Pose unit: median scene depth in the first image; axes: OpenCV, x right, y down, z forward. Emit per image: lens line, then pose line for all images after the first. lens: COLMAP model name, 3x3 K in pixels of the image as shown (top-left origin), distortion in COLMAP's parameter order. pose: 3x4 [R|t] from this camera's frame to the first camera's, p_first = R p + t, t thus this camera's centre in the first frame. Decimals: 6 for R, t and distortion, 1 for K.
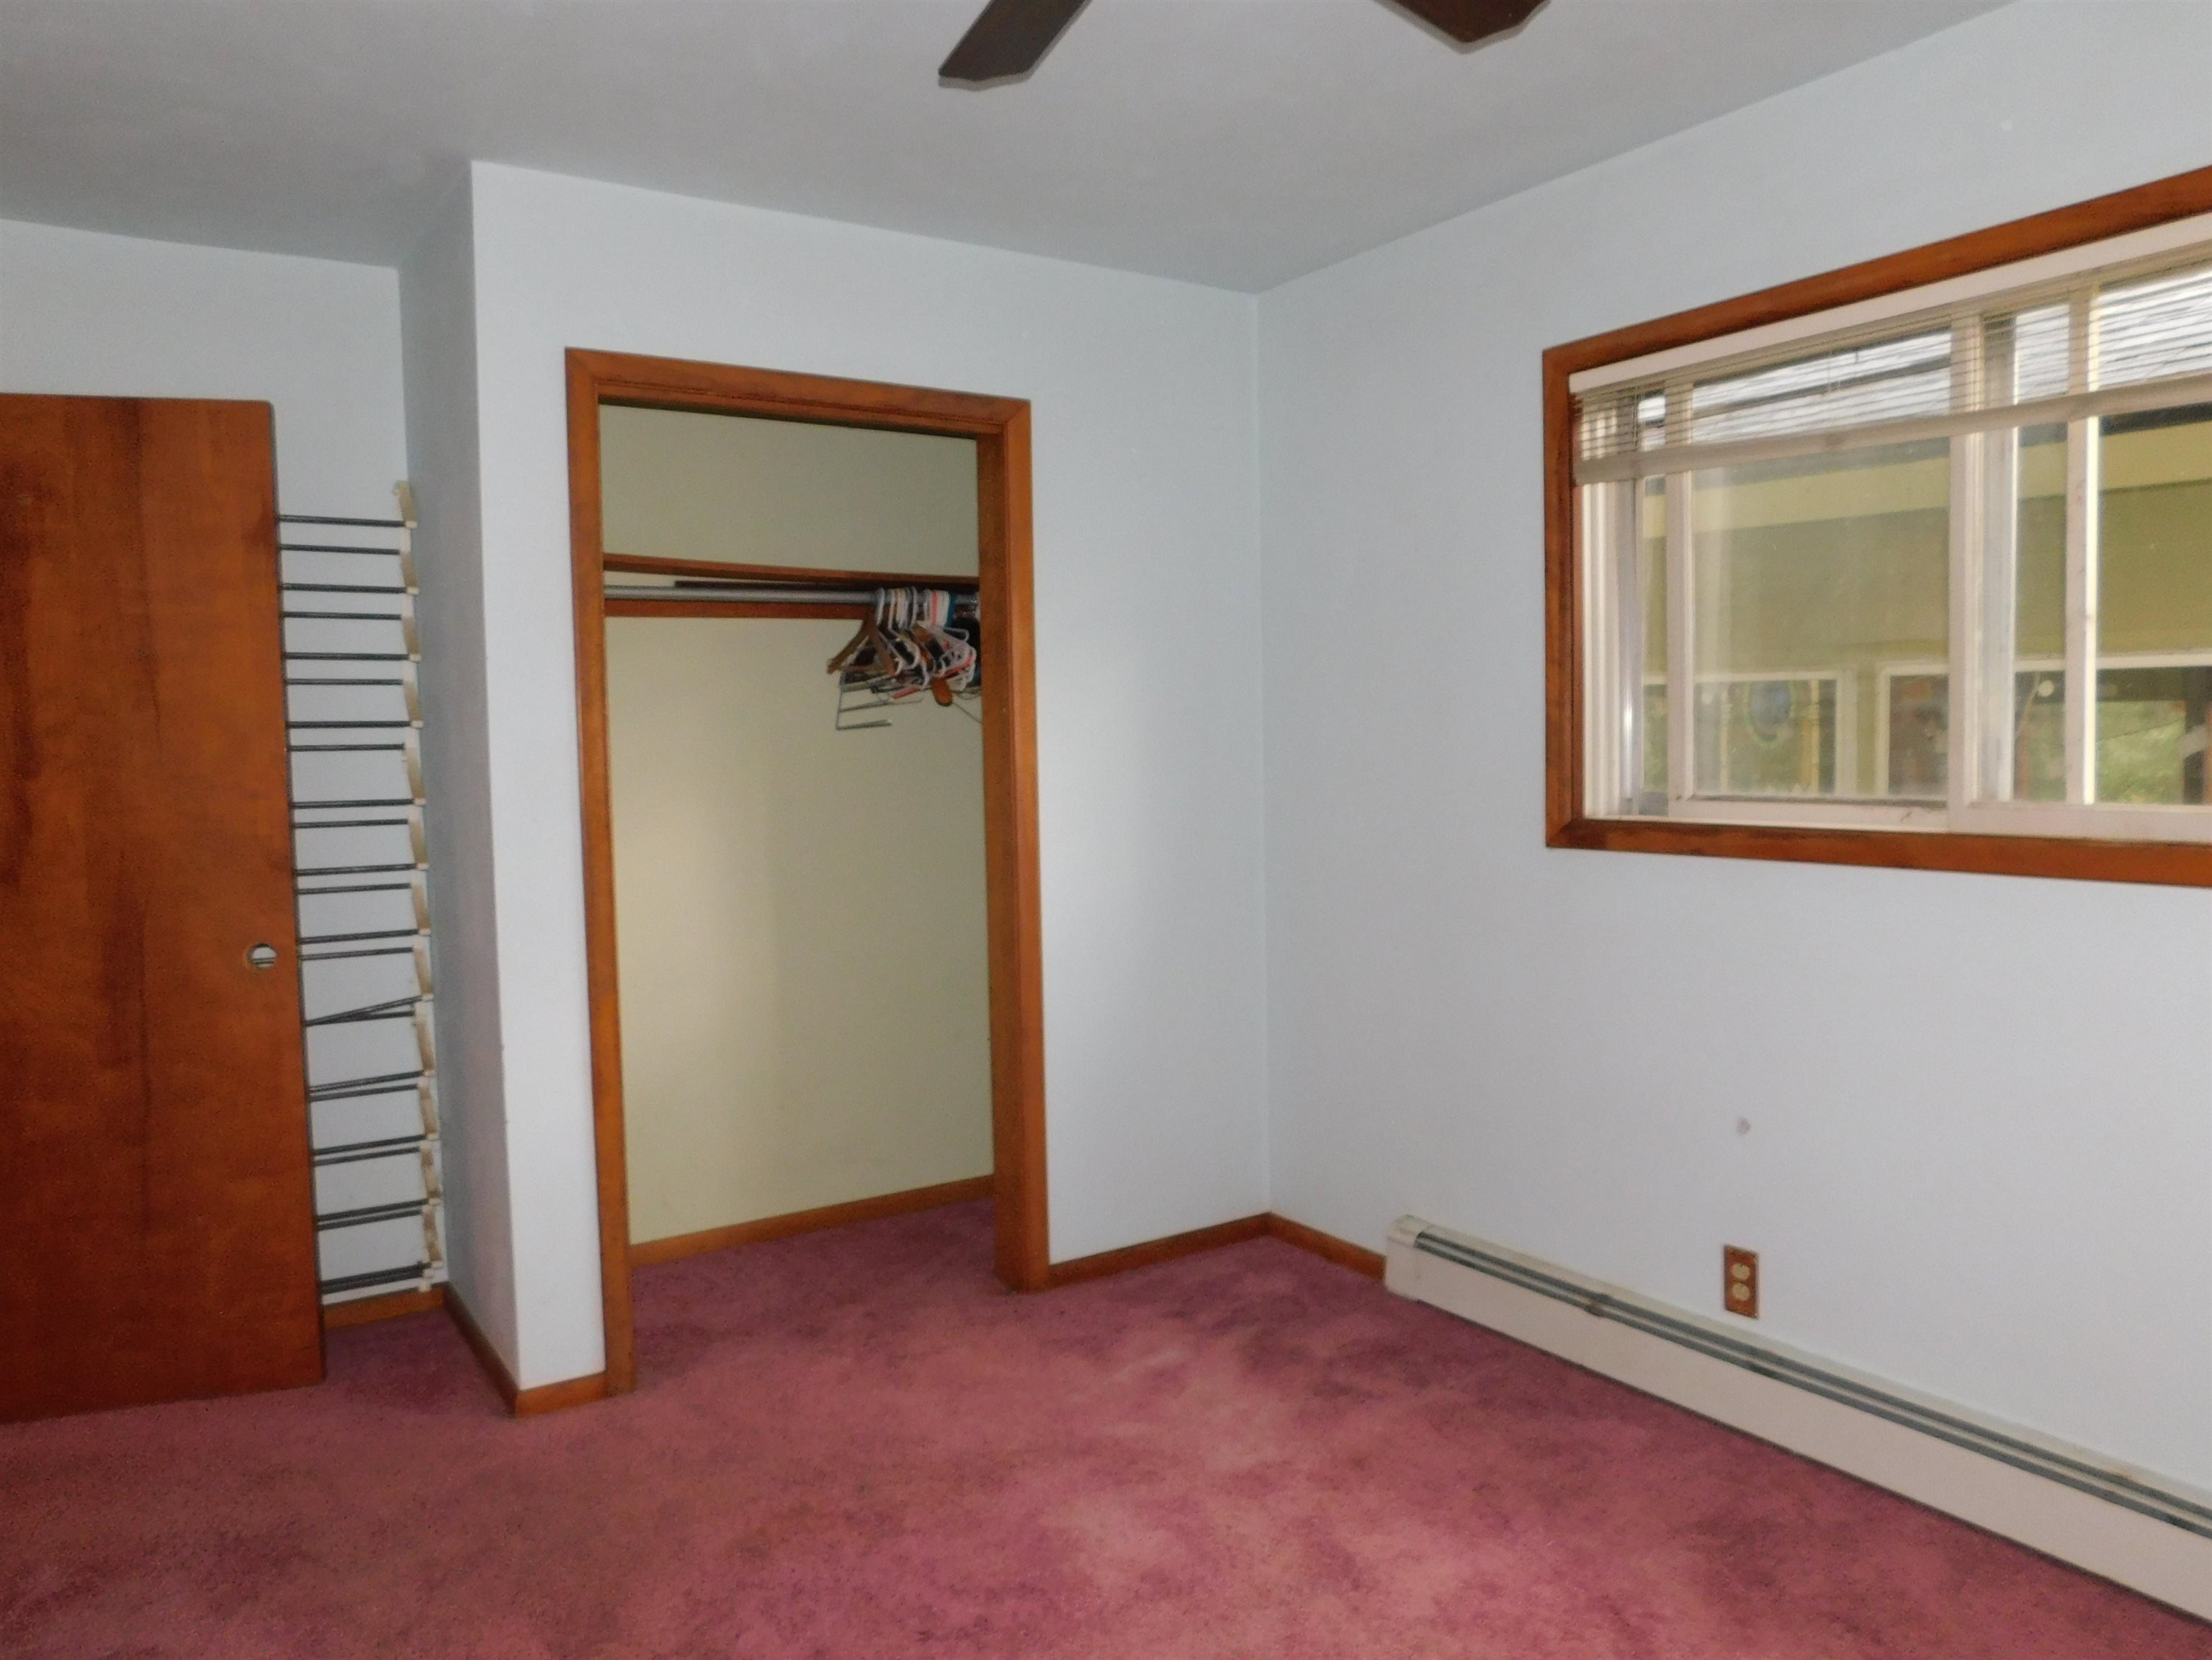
lens RADIAL K [[1558.6, 0, 1116.3], [0, 1558.6, 825.6], [0, 0, 1]] dist [-0.005422, -0.002200]
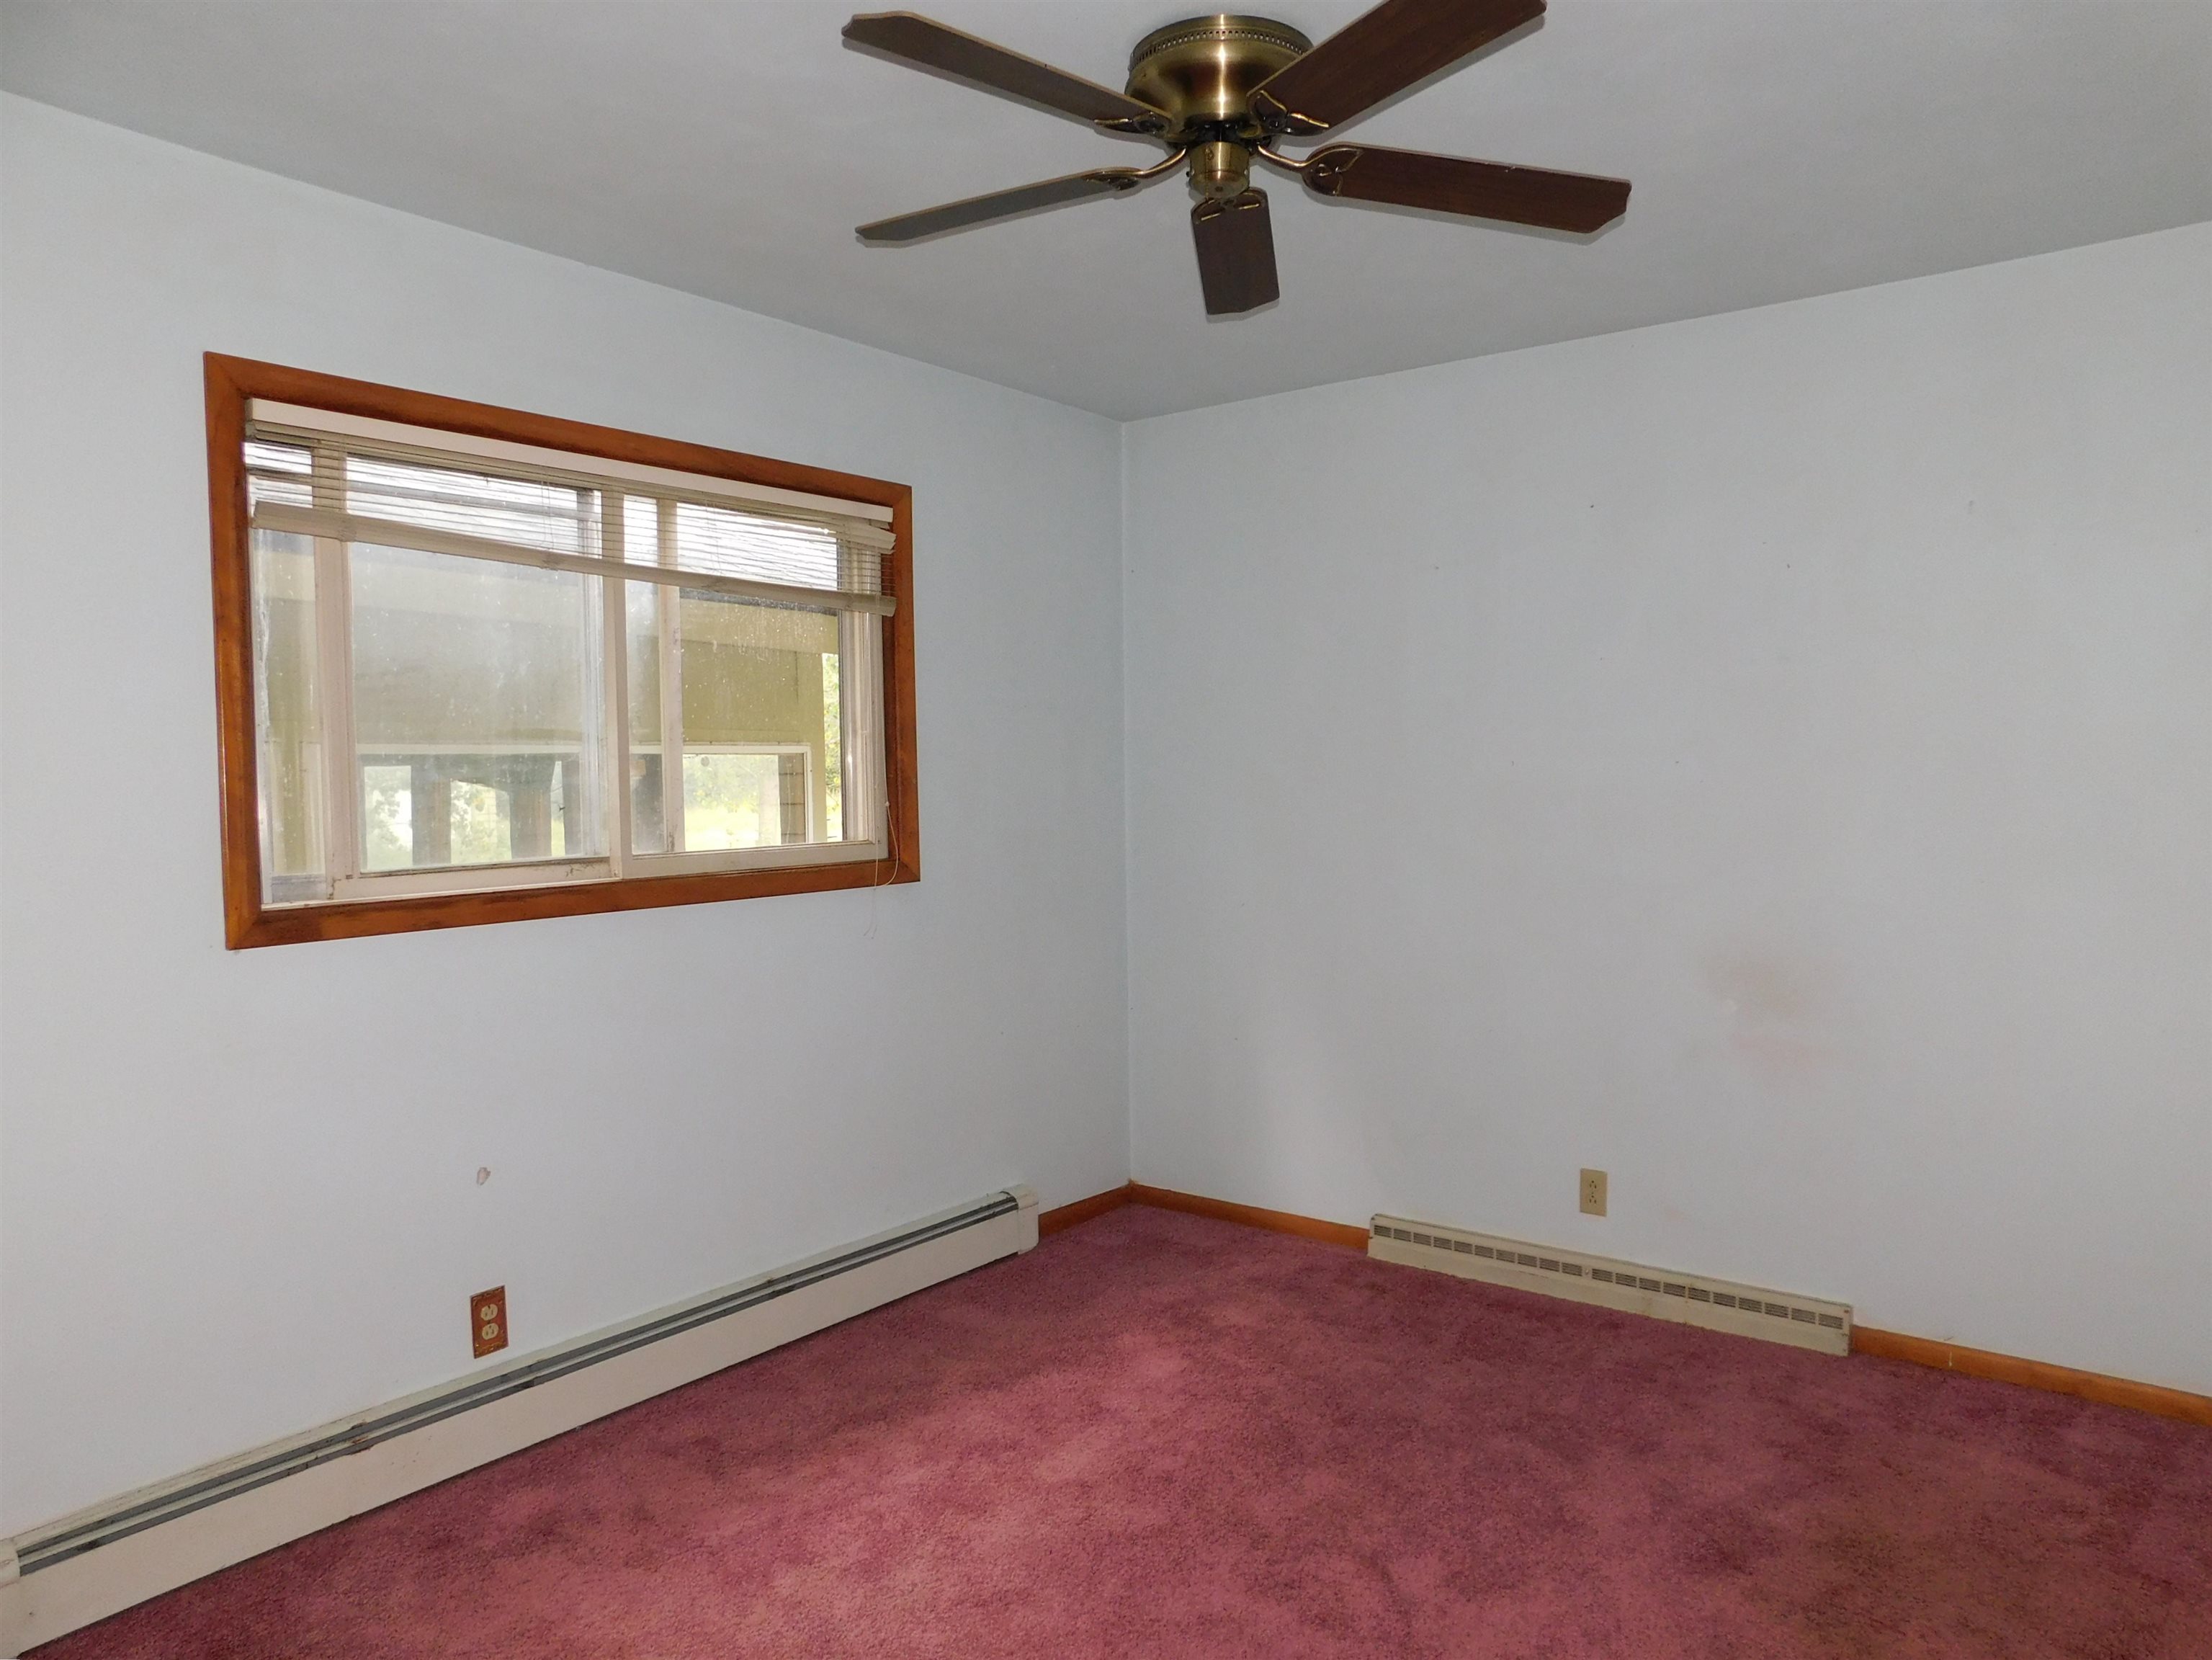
lens RADIAL K [[1558.6, 0, 1116.3], [0, 1558.6, 825.6], [0, 0, 1]] dist [-0.005422, -0.002200]
pose [[-0.334111, -0.017925, 0.942363, -0.752362], [0.073435, 0.996285, 0.044987, -0.062241], [-0.939669, 0.084233, -0.331554, 0.939173]]
